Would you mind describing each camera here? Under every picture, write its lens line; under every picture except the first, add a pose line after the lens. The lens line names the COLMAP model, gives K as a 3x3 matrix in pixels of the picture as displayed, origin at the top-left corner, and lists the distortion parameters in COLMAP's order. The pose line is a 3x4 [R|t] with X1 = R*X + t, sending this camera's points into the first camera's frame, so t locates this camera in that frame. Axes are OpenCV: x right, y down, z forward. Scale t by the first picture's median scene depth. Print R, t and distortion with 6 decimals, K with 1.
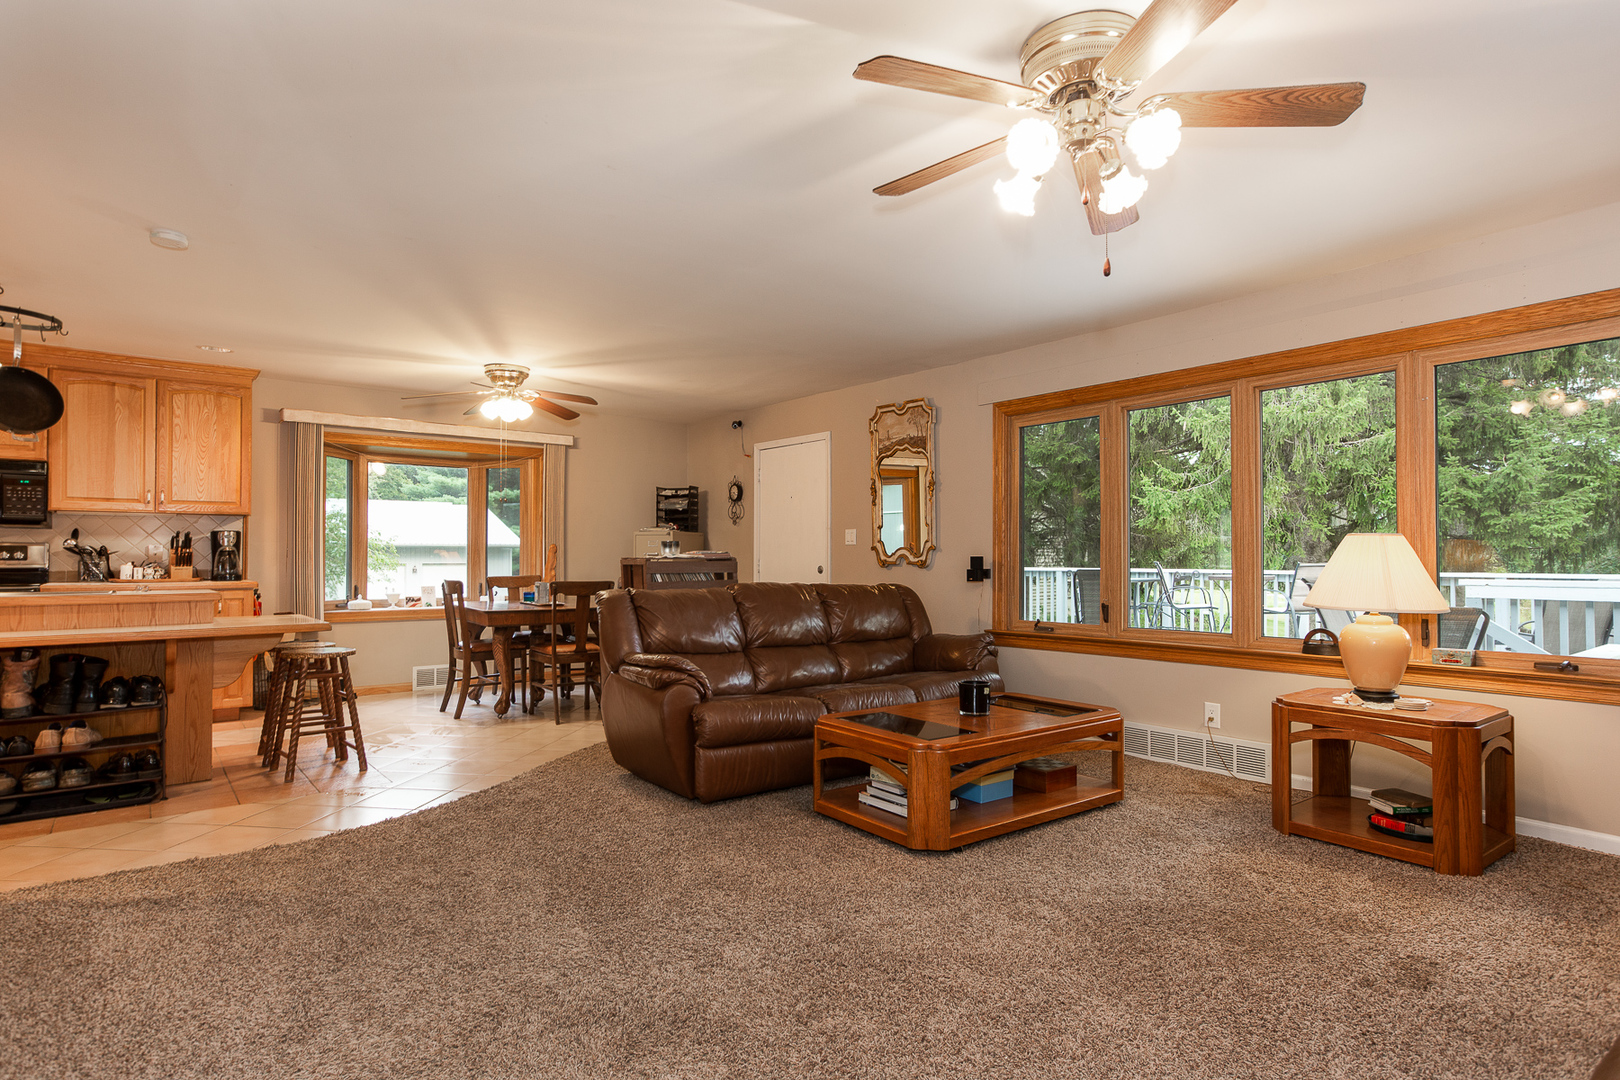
lens RADIAL K [[867.4, 0, 810.0], [0, 867.4, 540.0], [0, 0, 1]] dist [-0.004587, 0.014637]
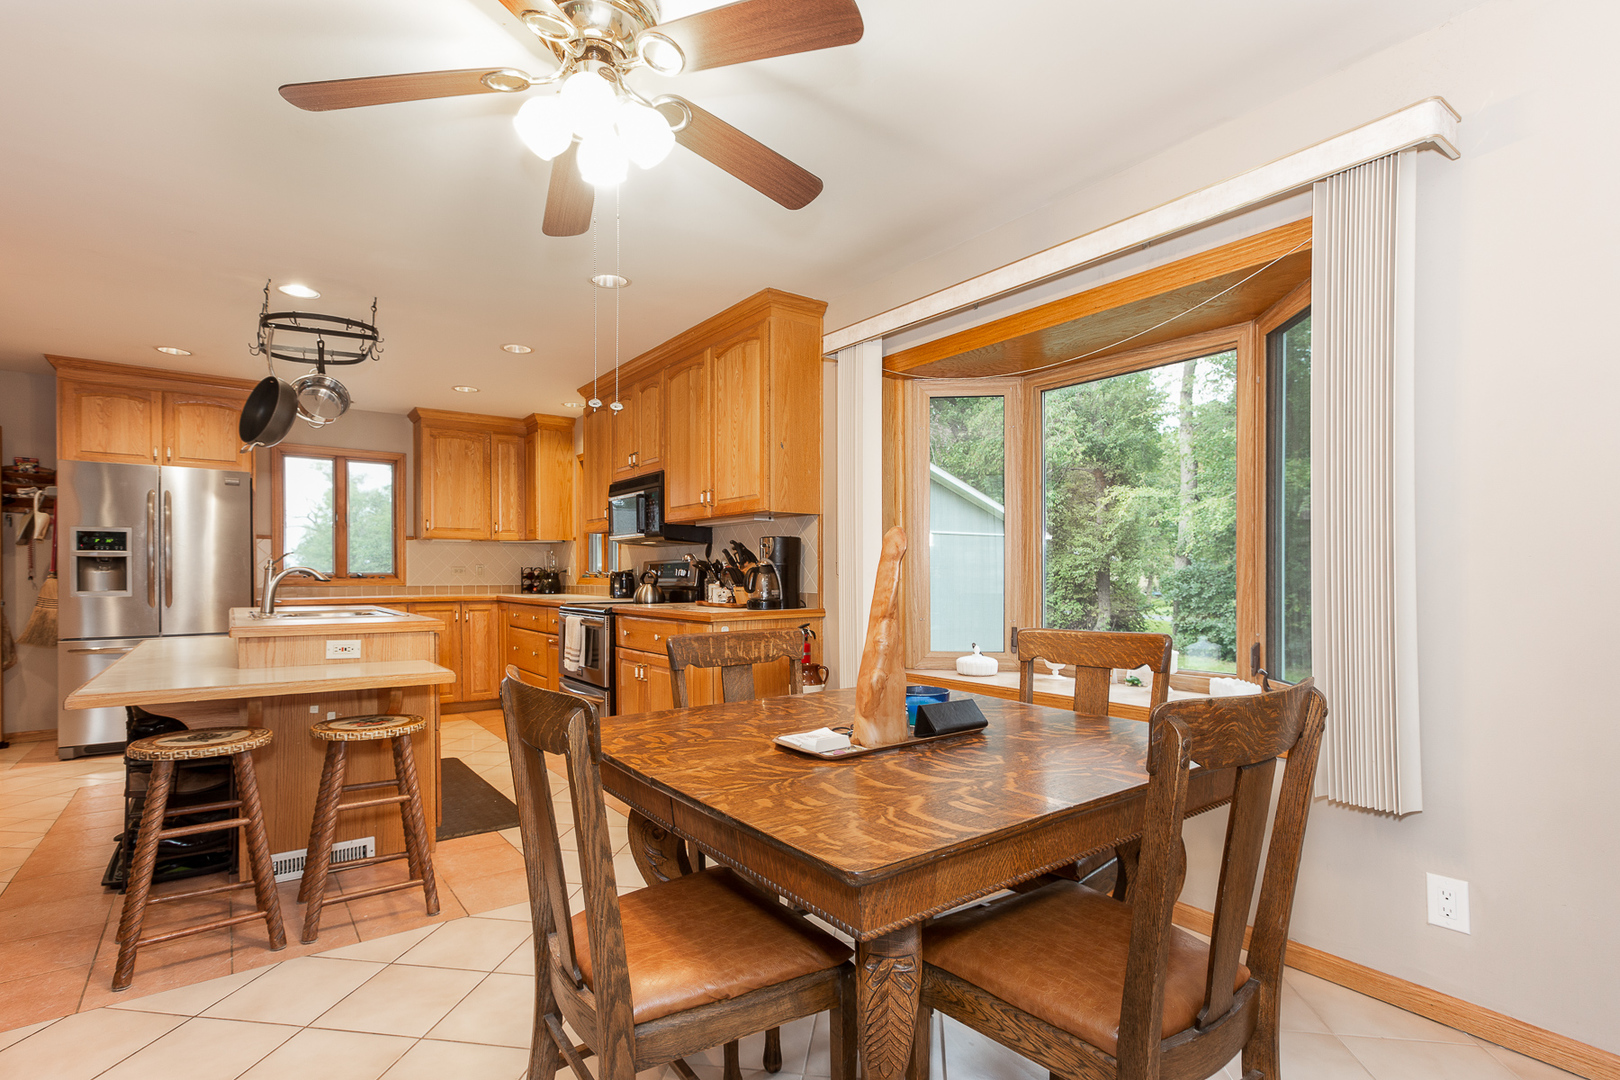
lens RADIAL K [[776.4, 0, 770.3], [0, 776.4, 574.0], [0, 0, 1]] dist [0.000684, 0.000370]
pose [[-0.053090, -0.000416, -0.998590, -0.054533], [0.021913, 0.999759, -0.001582, 0.021088], [0.998349, -0.021966, -0.053068, 1.043928]]
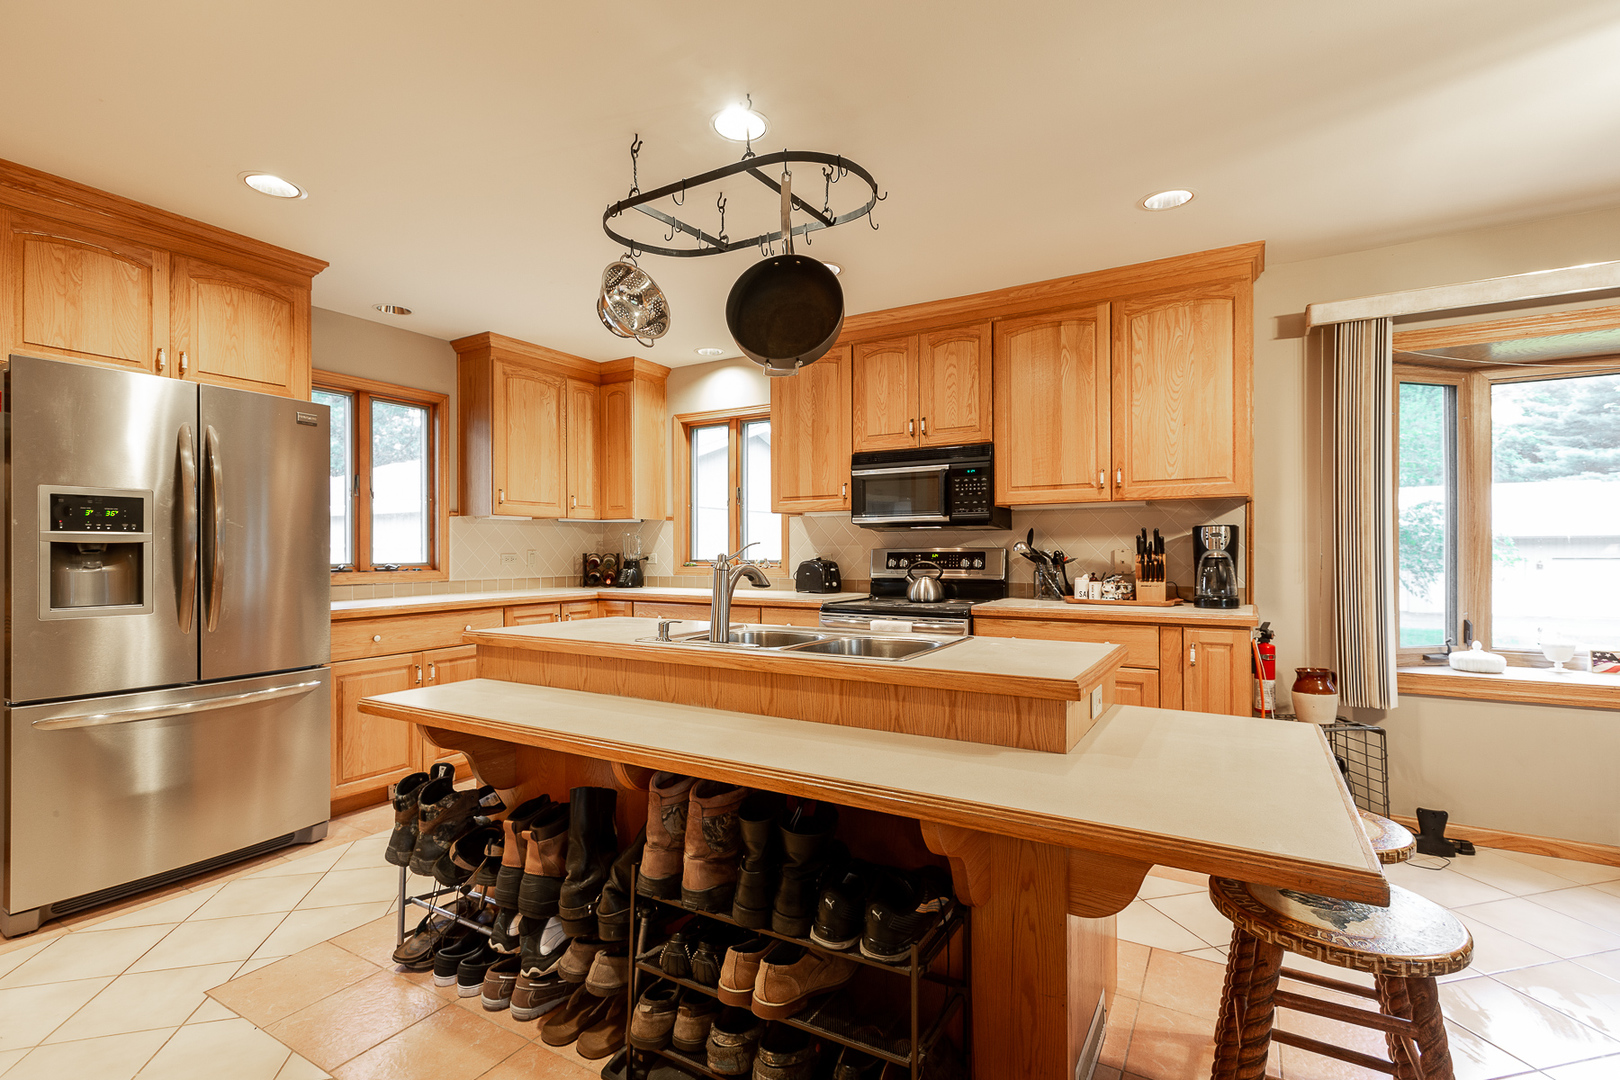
lens RADIAL K [[756.8, 0, 779.2], [0, 756.8, 552.0], [0, 0, 1]] dist [0.001257, 0.000519]
pose [[0.353694, 0.001349, -0.935360, -0.284573], [0.021447, 0.999724, 0.009552, -0.003394], [0.935115, -0.023440, 0.353567, 0.529335]]
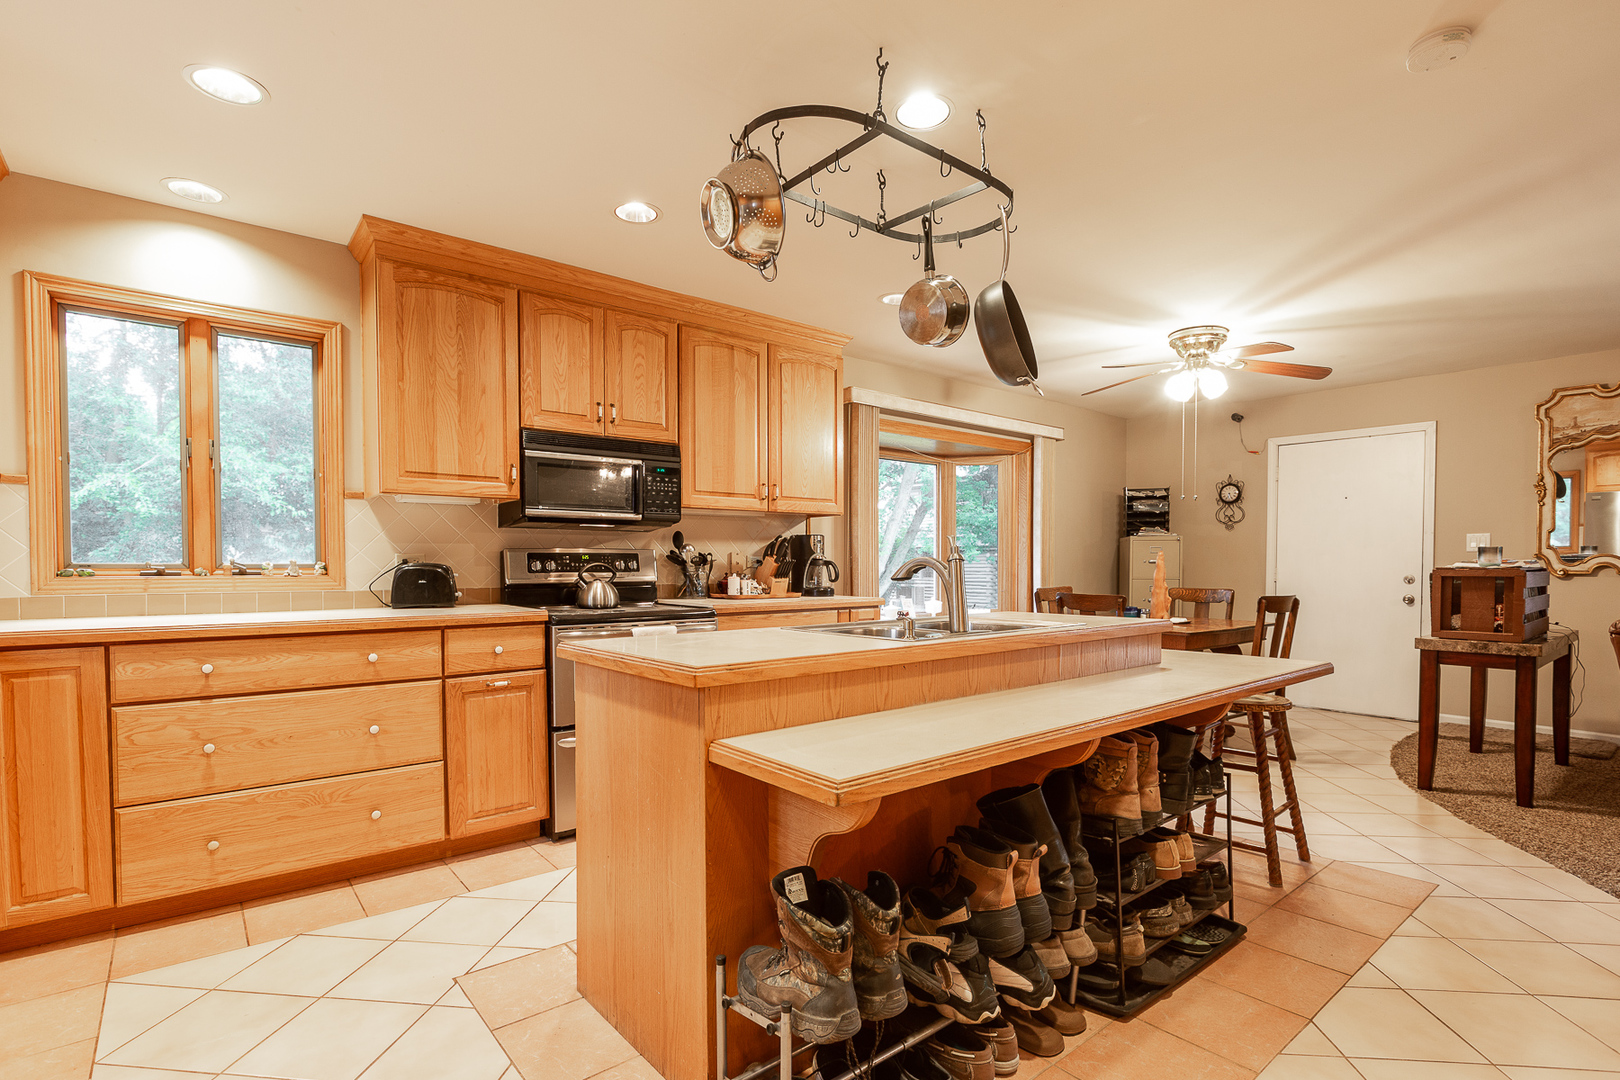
lens RADIAL K [[779.6, 0, 811.1], [0, 779.6, 586.8], [0, 0, 1]] dist [-0.001264, 0.000011]
pose [[0.999365, -0.002006, 0.035569, -0.707594], [0.000272, 0.998813, 0.048703, 0.002605], [-0.035625, -0.048662, 0.998180, 0.265543]]
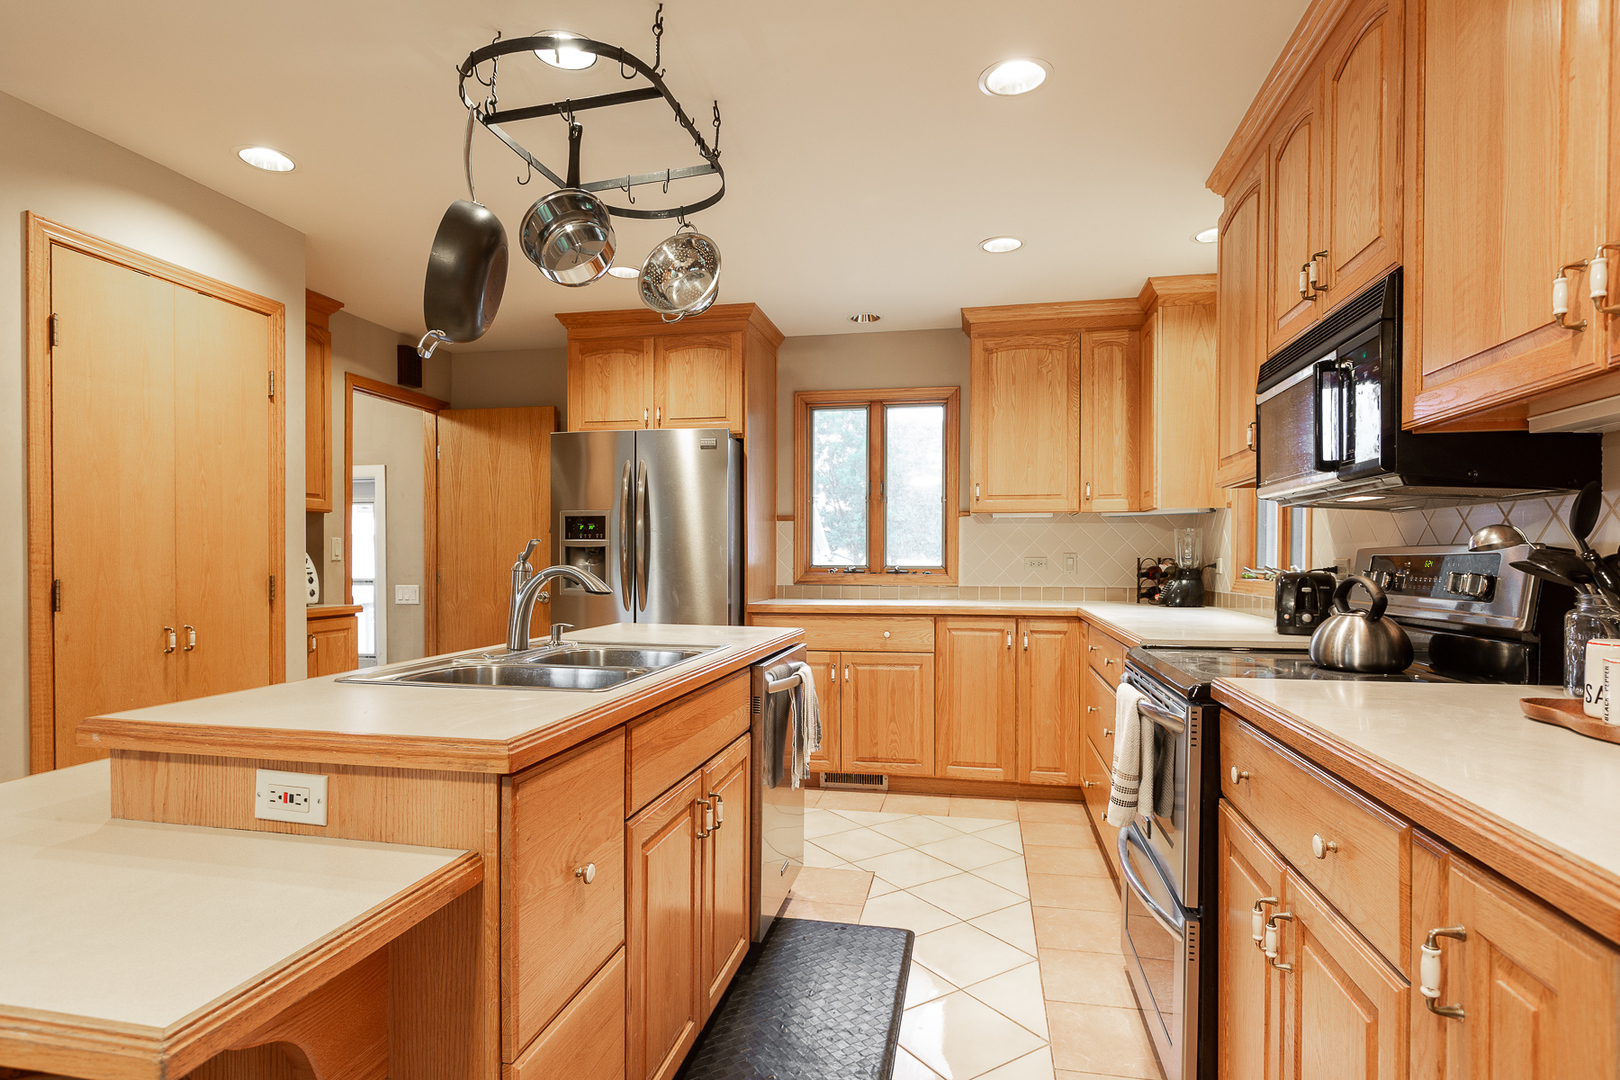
lens RADIAL K [[857.7, 0, 800.0], [0, 857.7, 568.4], [0, 0, 1]] dist [0.003052, 0.015165]
pose [[-0.757070, 0.006116, -0.653305, -0.471390], [0.010919, 0.999935, -0.003293, 0.009850], [0.653242, -0.009627, -0.757088, 0.985660]]
